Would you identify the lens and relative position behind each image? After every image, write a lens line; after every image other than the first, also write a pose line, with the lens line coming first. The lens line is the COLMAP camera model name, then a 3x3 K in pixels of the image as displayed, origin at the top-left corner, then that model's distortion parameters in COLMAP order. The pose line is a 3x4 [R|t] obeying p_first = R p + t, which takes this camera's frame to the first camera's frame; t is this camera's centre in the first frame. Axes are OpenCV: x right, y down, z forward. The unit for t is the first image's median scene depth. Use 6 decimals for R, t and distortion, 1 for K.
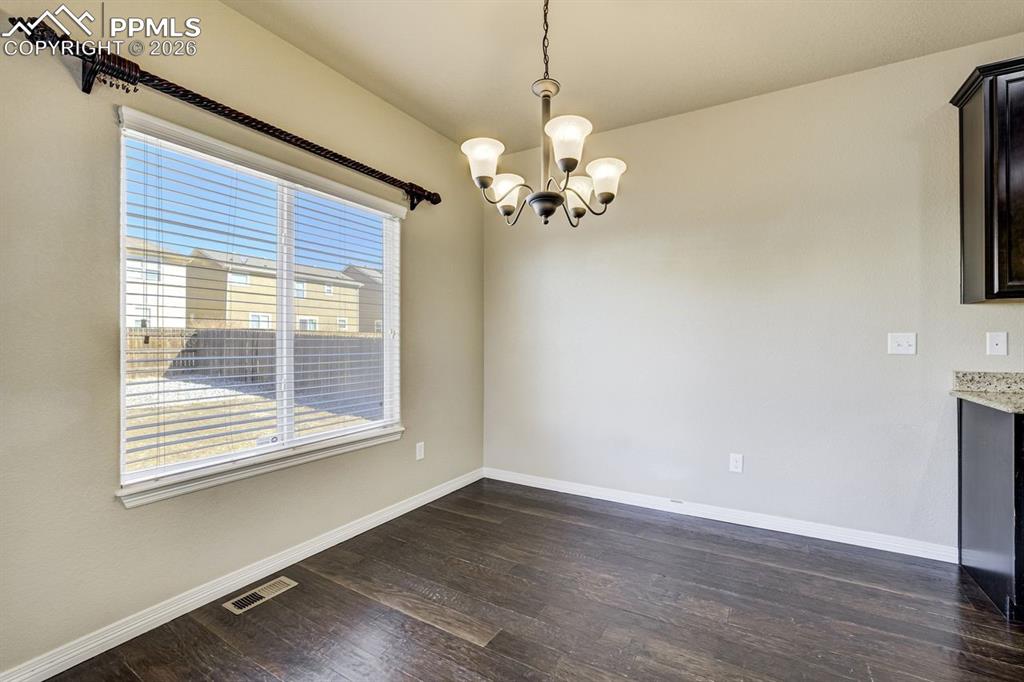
lens RADIAL K [[449.1, 0, 516.3], [0, 449.1, 339.1], [0, 0, 1]] dist [-0.008136, 0.001912]
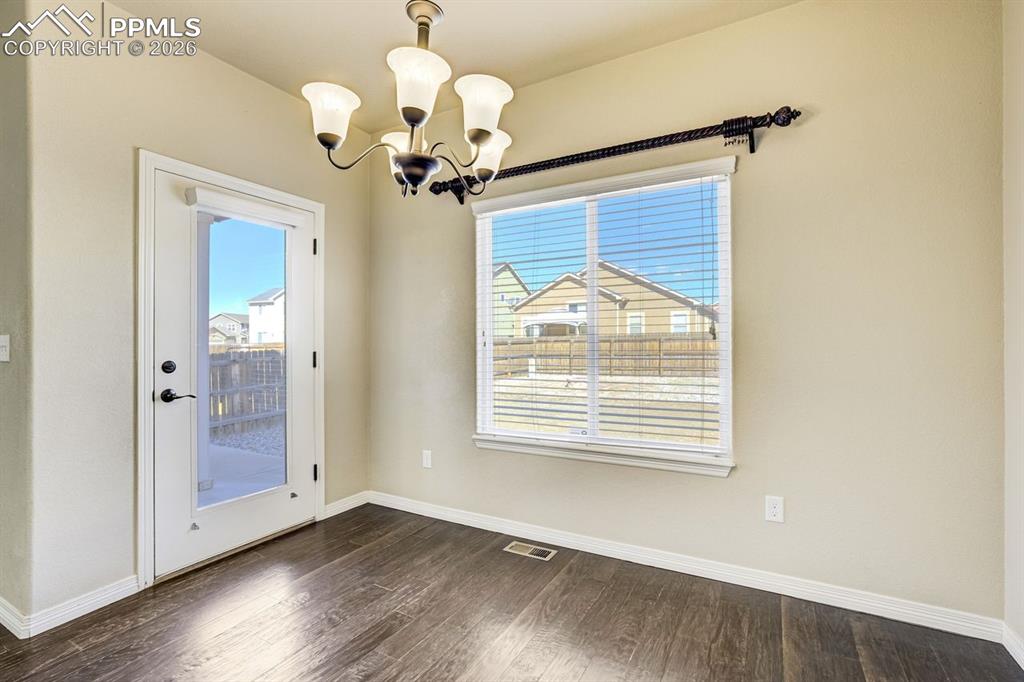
lens RADIAL K [[459.0, 0, 521.6], [0, 459.0, 345.4], [0, 0, 1]] dist [-0.014101, 0.003879]
pose [[0.036616, -0.005569, -0.999314, 0.535979], [0.009773, 0.999939, -0.005215, 0.011141], [0.999282, -0.009575, 0.036668, 0.730572]]
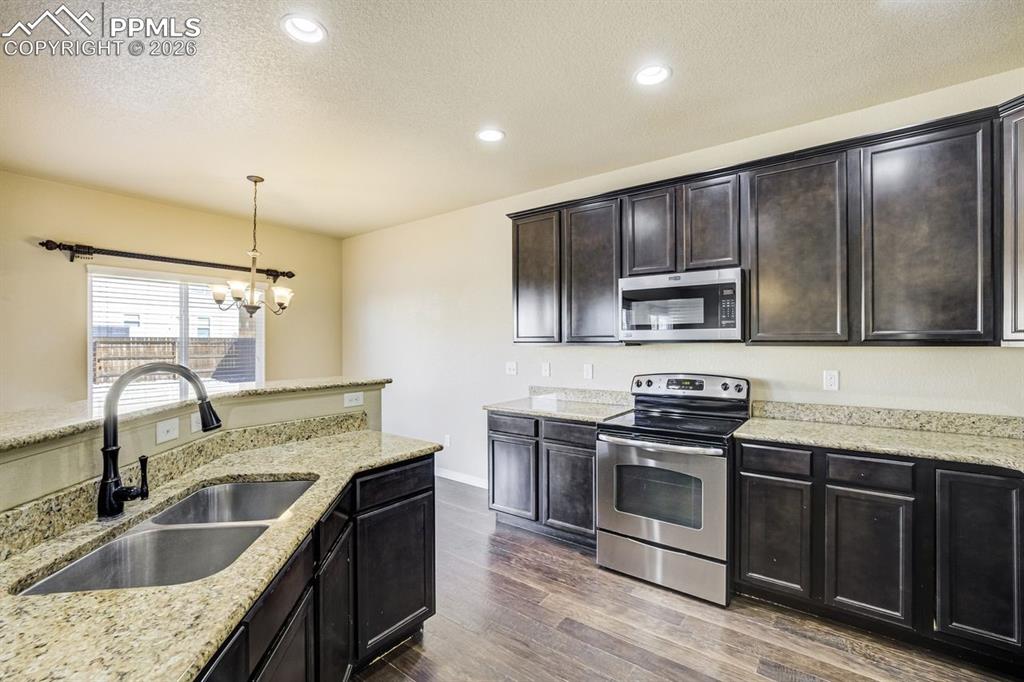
lens RADIAL K [[459.0, 0, 513.6], [0, 459.0, 341.6], [0, 0, 1]] dist [-0.014101, 0.003879]
pose [[0.992574, -0.004135, -0.121575, 0.996249], [0.004500, 0.999986, 0.002728, -0.085798], [0.121562, -0.003255, 0.992578, -0.661389]]
